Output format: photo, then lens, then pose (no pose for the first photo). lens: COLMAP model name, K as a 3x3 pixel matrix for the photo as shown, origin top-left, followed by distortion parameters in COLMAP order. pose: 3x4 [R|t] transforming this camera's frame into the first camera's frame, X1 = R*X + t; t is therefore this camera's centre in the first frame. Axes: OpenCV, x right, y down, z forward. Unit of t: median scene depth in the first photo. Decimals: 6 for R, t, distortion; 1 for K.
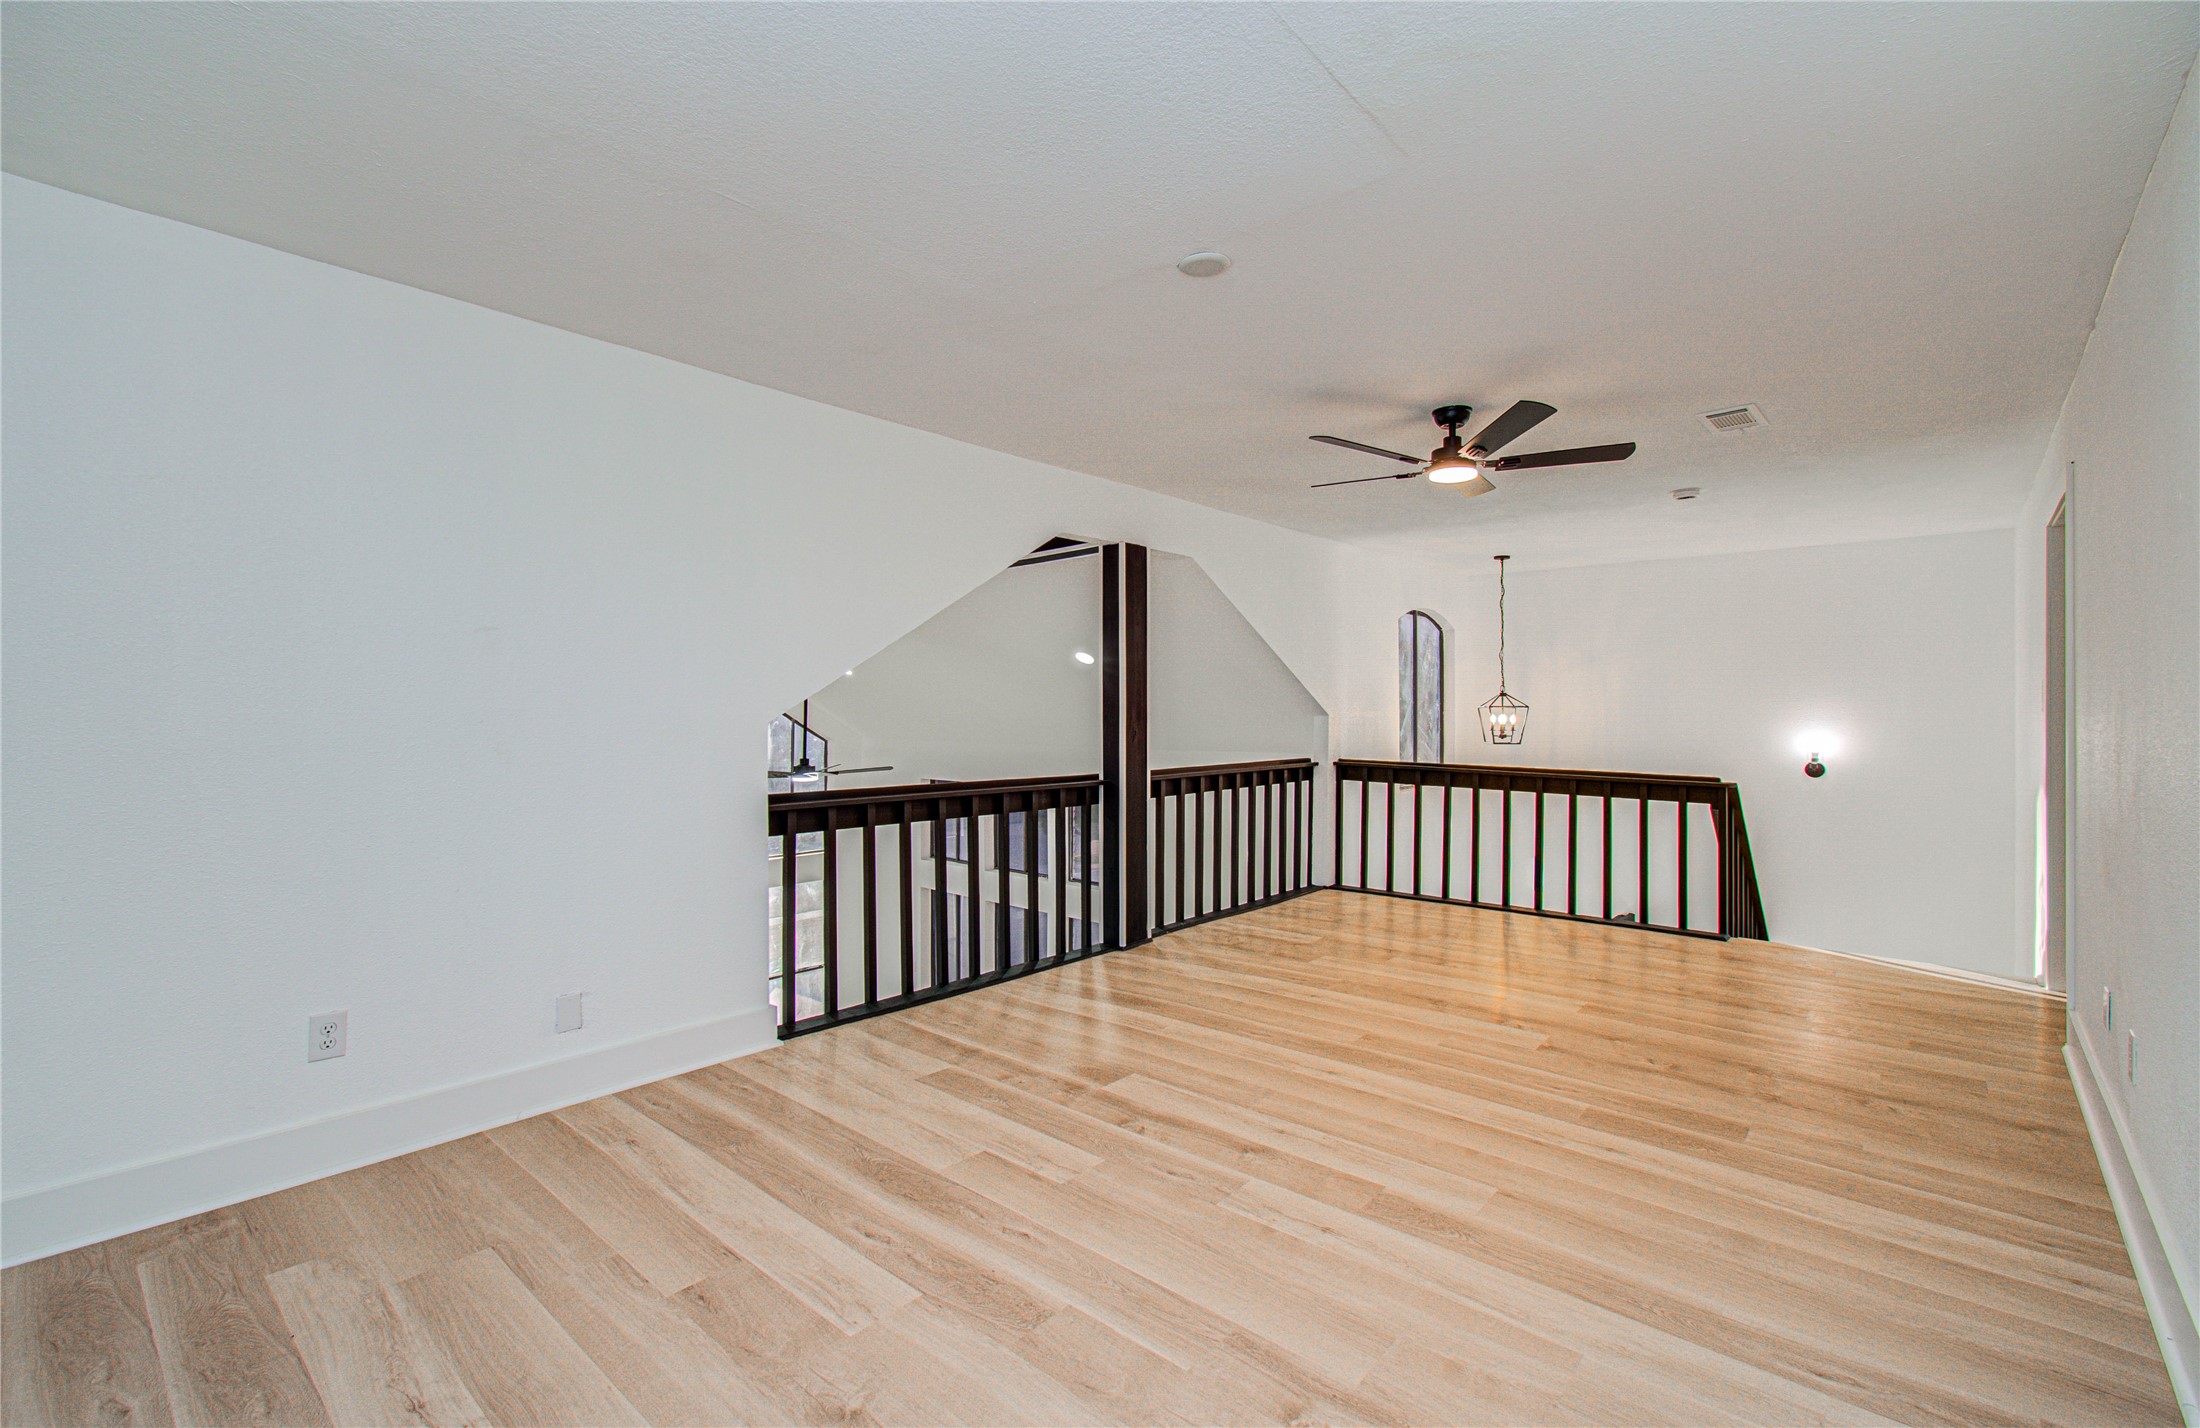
lens RADIAL K [[969.6, 0, 1099.2], [0, 969.6, 707.0], [0, 0, 1]] dist [-0.001993, -0.000186]
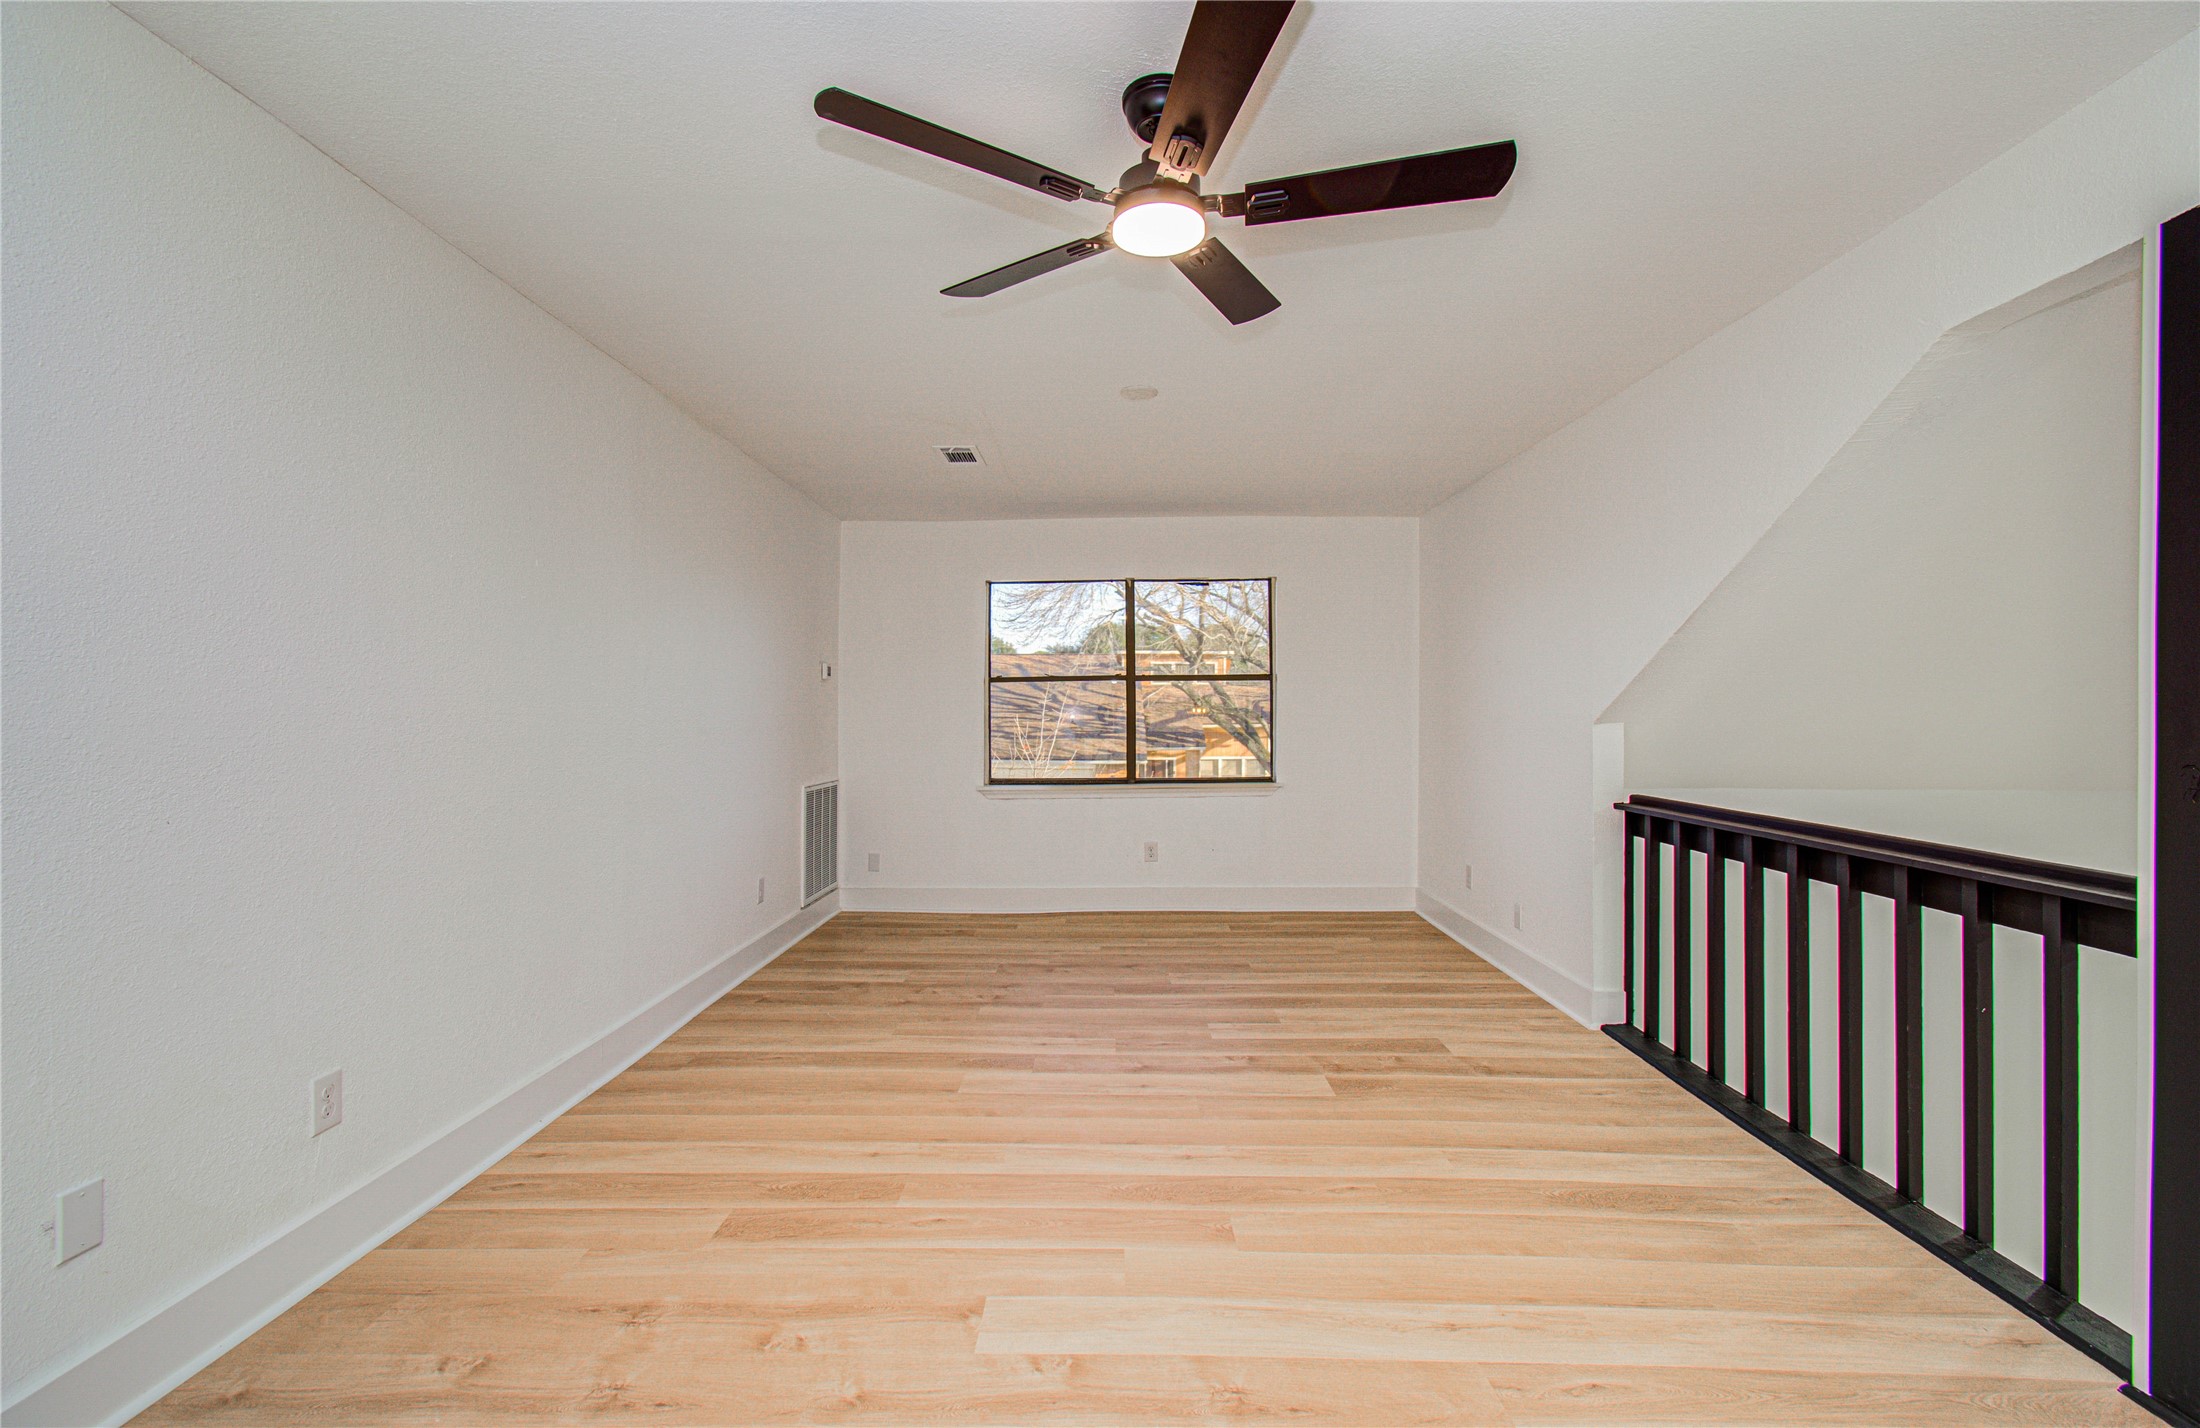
lens RADIAL K [[969.6, 0, 1099.2], [0, 969.6, 707.0], [0, 0, 1]] dist [-0.001993, -0.000186]
pose [[-0.767838, -0.007561, -0.640599, 0.844873], [0.000733, 0.999919, -0.012680, 0.013422], [0.640643, -0.010206, -0.767771, 1.633788]]
